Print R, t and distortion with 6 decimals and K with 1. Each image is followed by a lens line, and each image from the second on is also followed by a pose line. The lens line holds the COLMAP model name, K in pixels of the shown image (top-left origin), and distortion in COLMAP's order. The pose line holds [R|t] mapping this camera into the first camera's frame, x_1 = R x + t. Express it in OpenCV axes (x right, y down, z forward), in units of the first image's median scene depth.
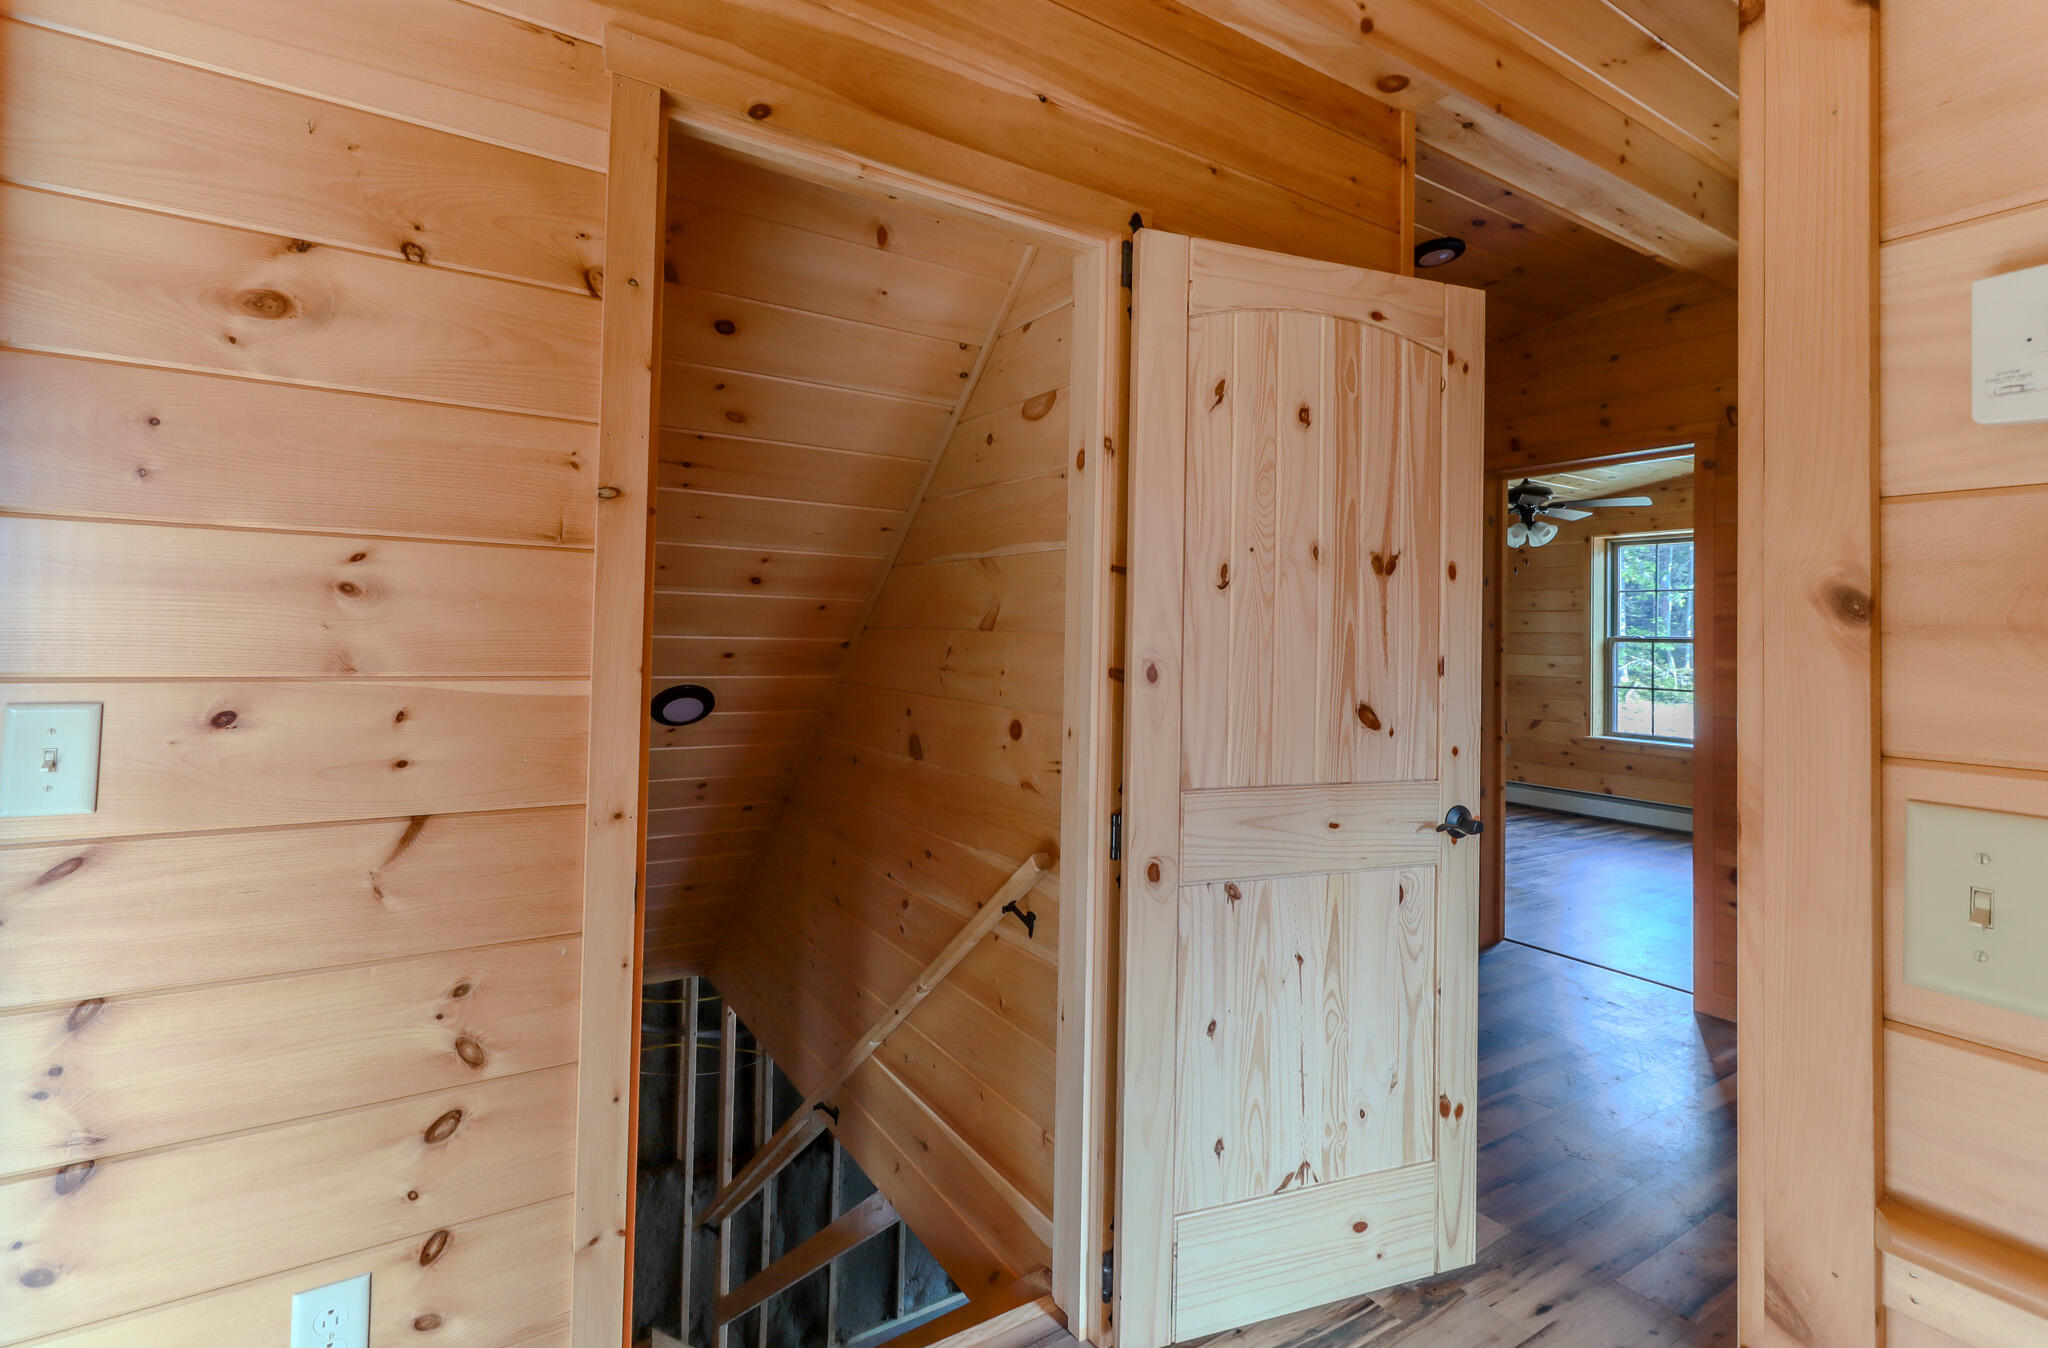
lens RADIAL K [[963.5, 0, 1019.1], [0, 963.5, 667.2], [0, 0, 1]] dist [0.049793, -0.008299]
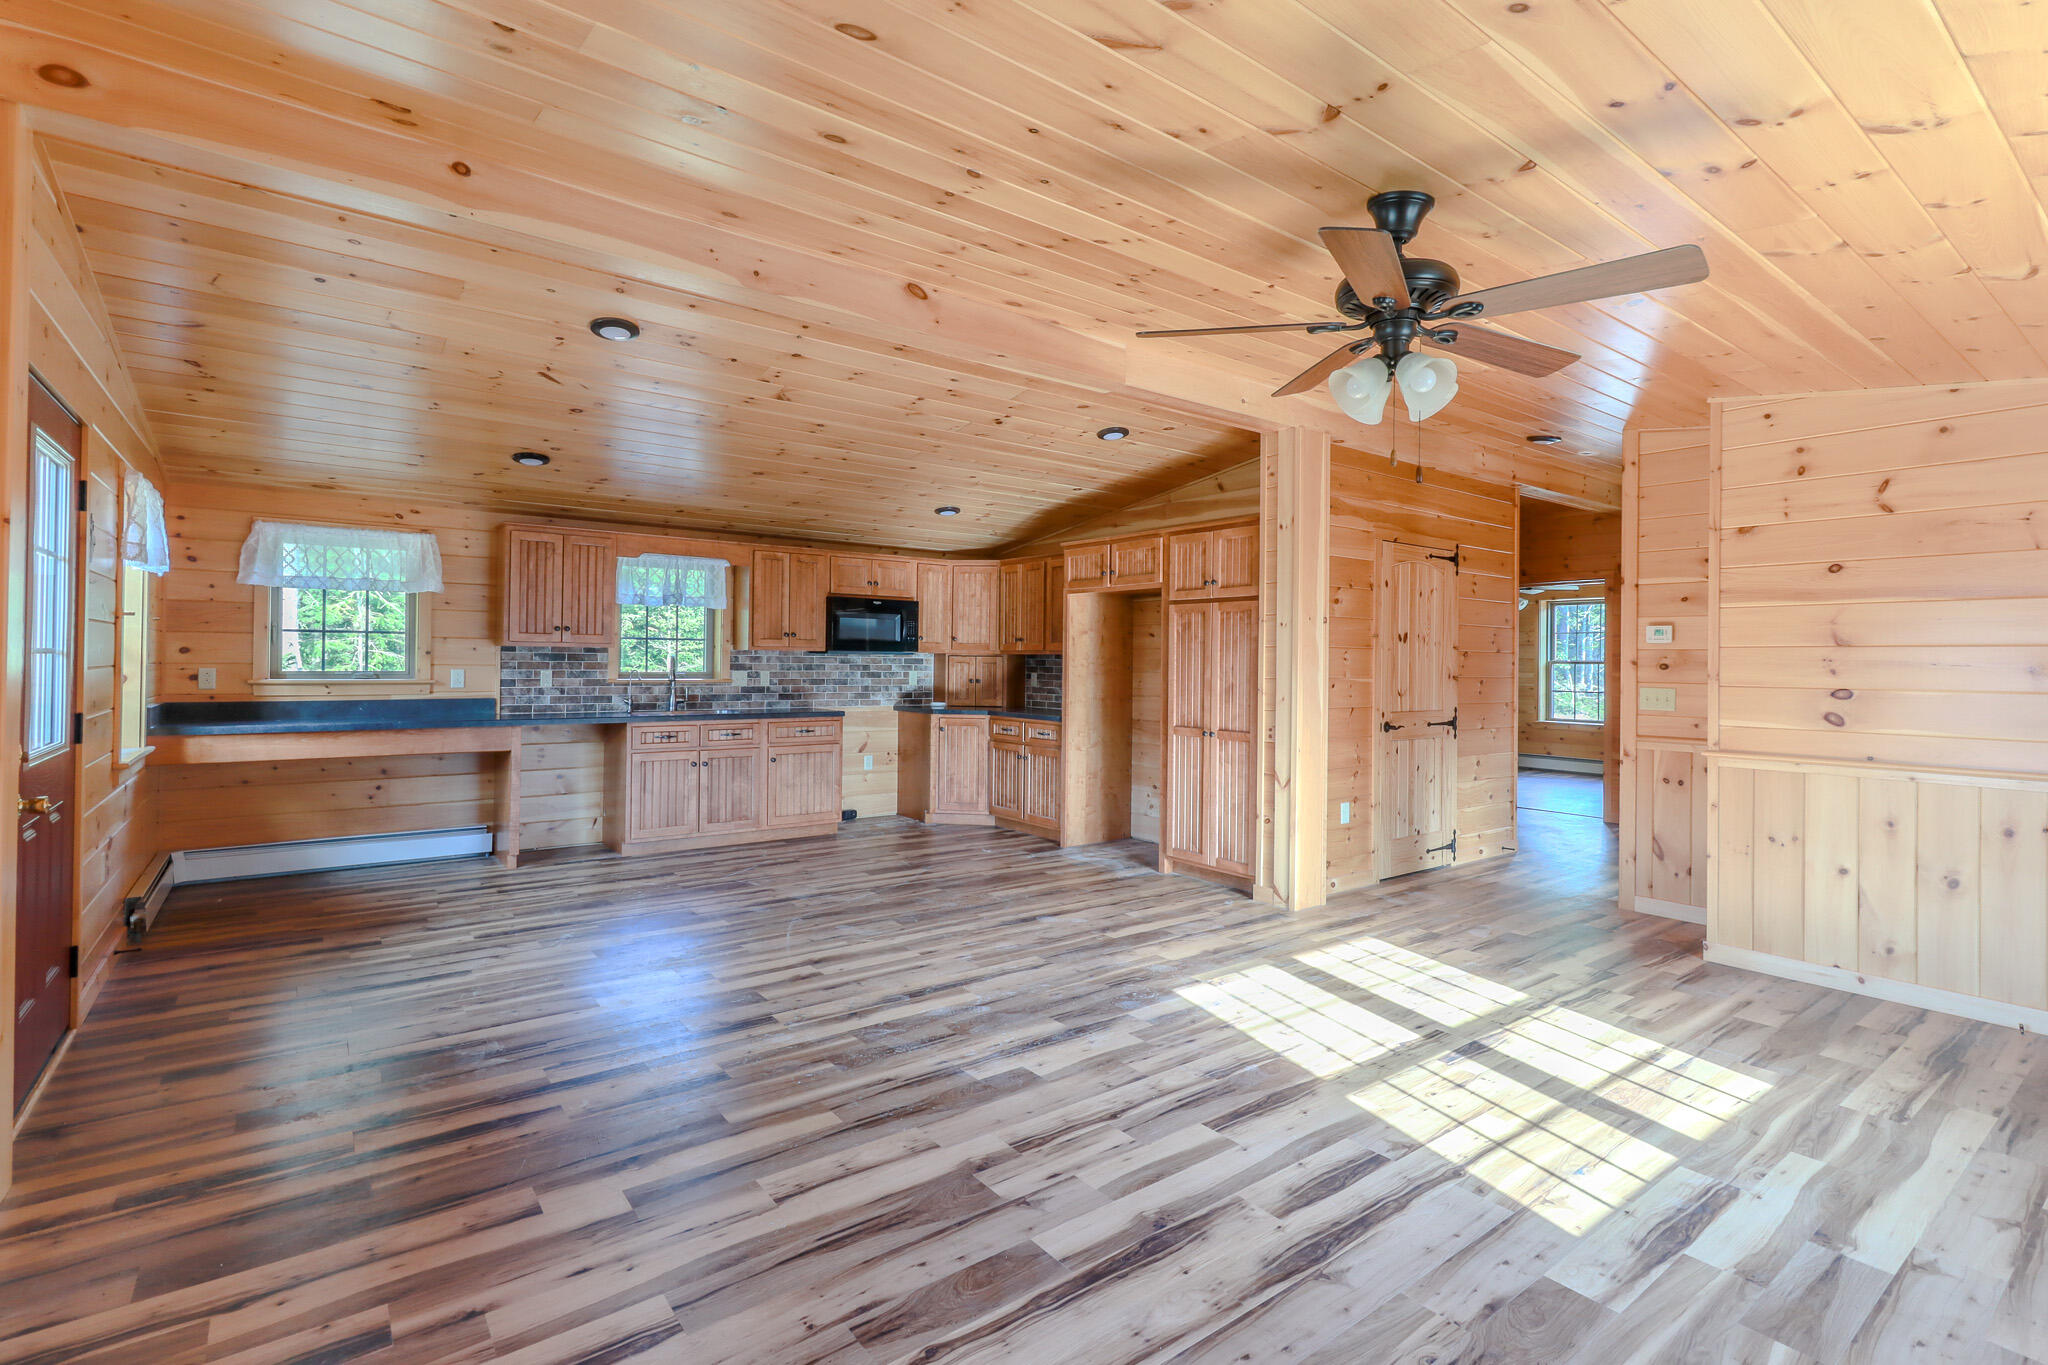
lens RADIAL K [[963.5, 0, 1028.8], [0, 963.5, 681.2], [0, 0, 1]] dist [0.049793, -0.008299]
pose [[0.996484, 0.003440, 0.083707, -0.421032], [-0.003374, 0.999994, -0.000938, 0.008675], [-0.083710, 0.000653, 0.996490, -0.582285]]
